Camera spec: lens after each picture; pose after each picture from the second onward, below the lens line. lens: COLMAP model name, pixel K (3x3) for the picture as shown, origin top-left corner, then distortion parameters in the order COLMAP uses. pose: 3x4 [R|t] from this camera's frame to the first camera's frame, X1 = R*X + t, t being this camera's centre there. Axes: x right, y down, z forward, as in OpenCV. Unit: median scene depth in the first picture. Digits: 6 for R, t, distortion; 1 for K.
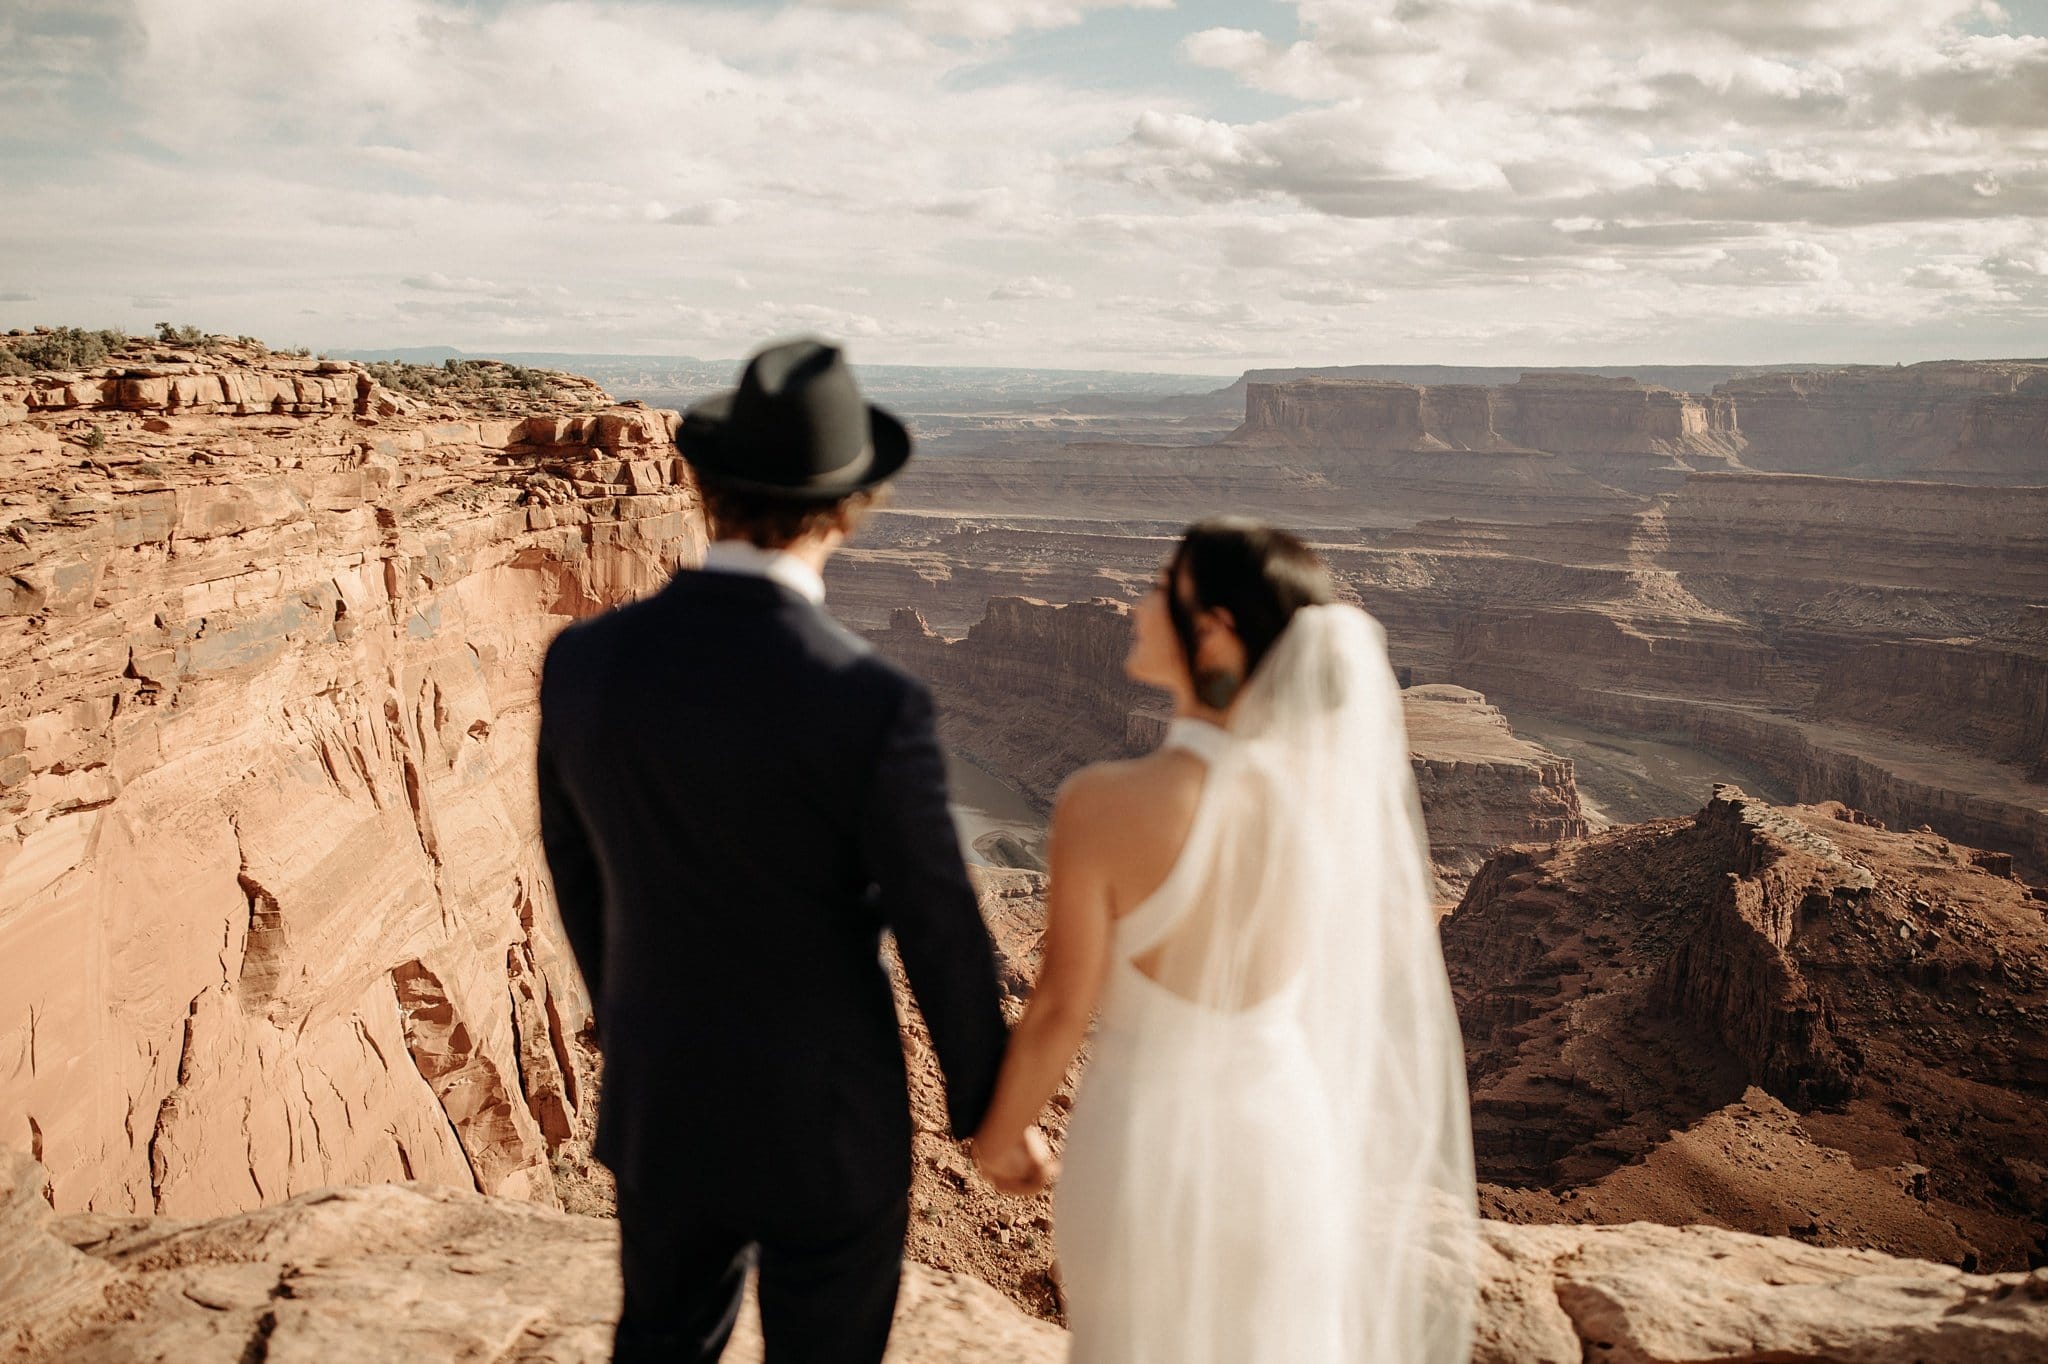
lens RADIAL K [[2043.0, 0, 1026.6], [0, 2043.0, 665.8], [0, 0, 1]] dist [0.013083, -0.019604]
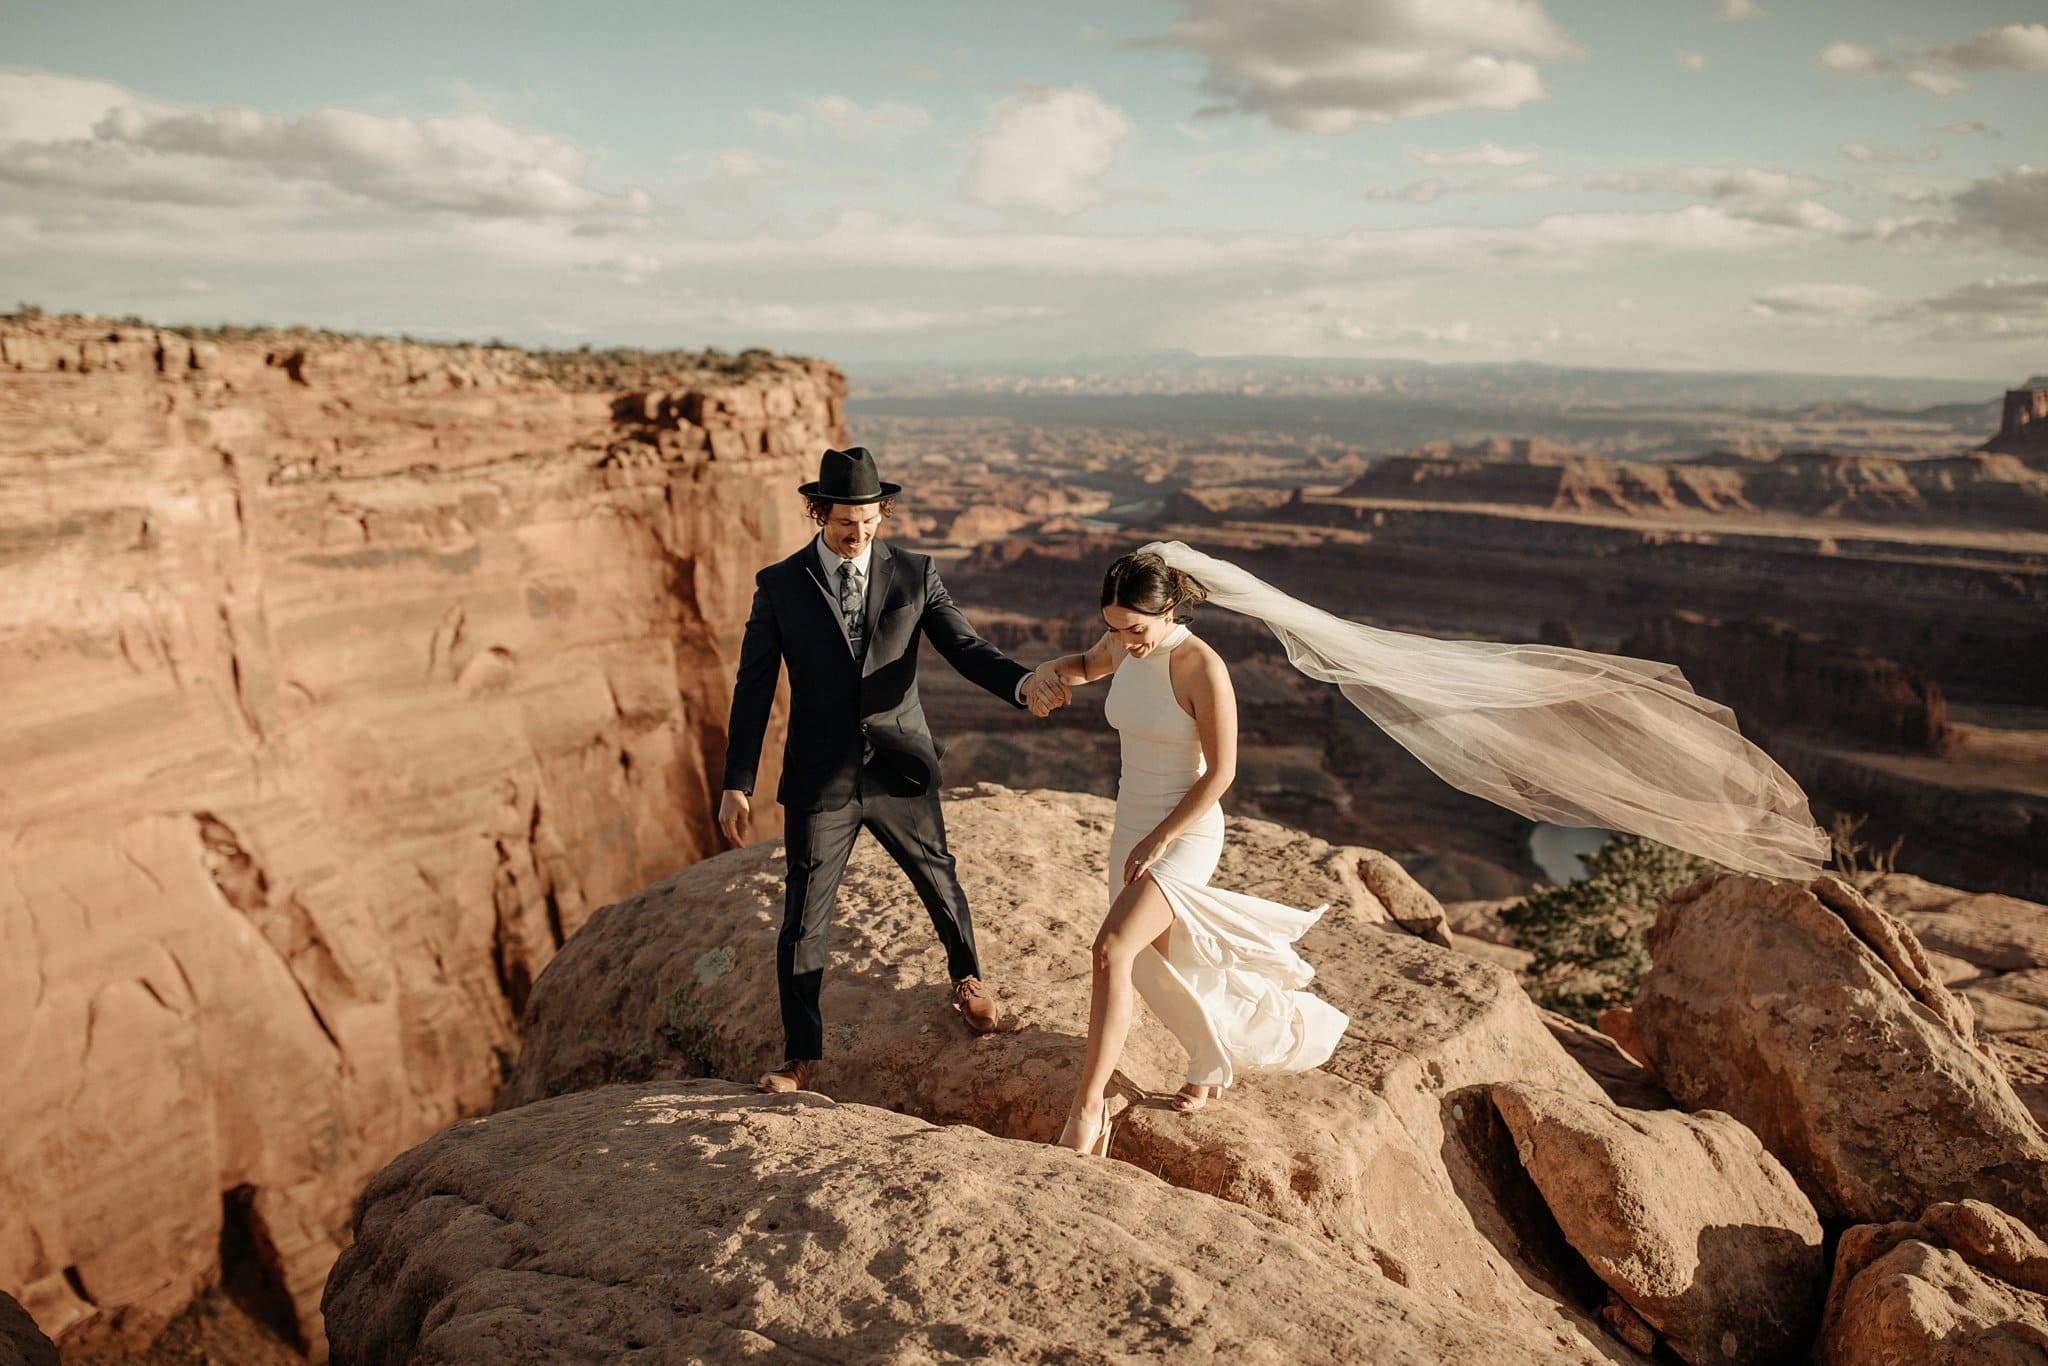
lens RADIAL K [[2043.0, 0, 1026.6], [0, 2043.0, 666.8], [0, 0, 1]] dist [0.013083, -0.019604]
pose [[0.926675, 0.054892, -0.371835, 0.390478], [-0.056171, 0.998394, 0.007399, 0.010697], [0.371644, 0.014030, 0.928269, 0.025402]]
